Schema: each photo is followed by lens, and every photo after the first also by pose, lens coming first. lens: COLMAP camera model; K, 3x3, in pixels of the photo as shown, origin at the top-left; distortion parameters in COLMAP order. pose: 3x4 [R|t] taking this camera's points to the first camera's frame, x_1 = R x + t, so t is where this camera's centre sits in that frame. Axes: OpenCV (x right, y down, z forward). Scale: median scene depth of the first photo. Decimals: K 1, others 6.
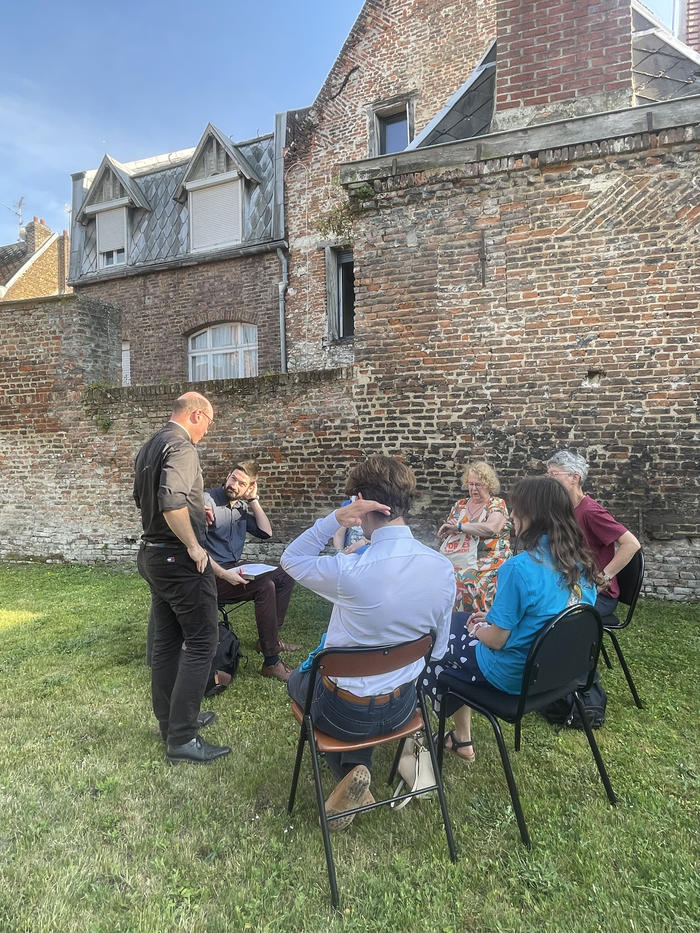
lens RADIAL K [[590.0, 0, 350.0], [0, 590.0, 466.5], [0, 0, 1]] dist [0.002439, -0.001074]
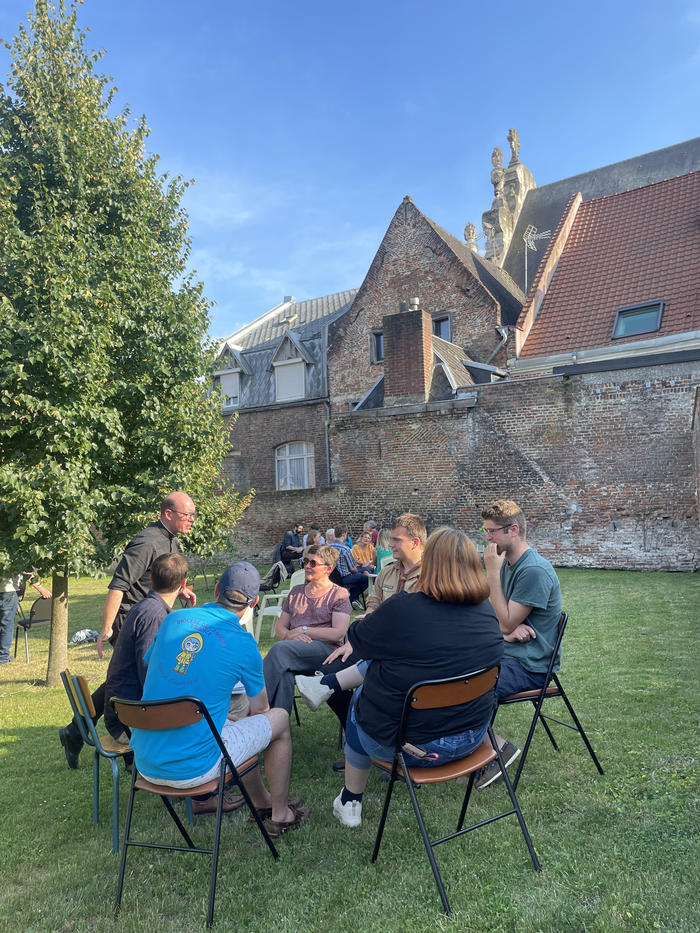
lens RADIAL K [[696.9, 0, 345.4], [0, 696.9, 474.7], [0, 0, 1]] dist [0.080125, -0.107191]
pose [[0.987888, -0.028733, -0.152486, 0.250978], [0.017366, 0.997005, -0.075363, 0.009225], [0.154195, 0.071802, 0.985428, -1.030293]]
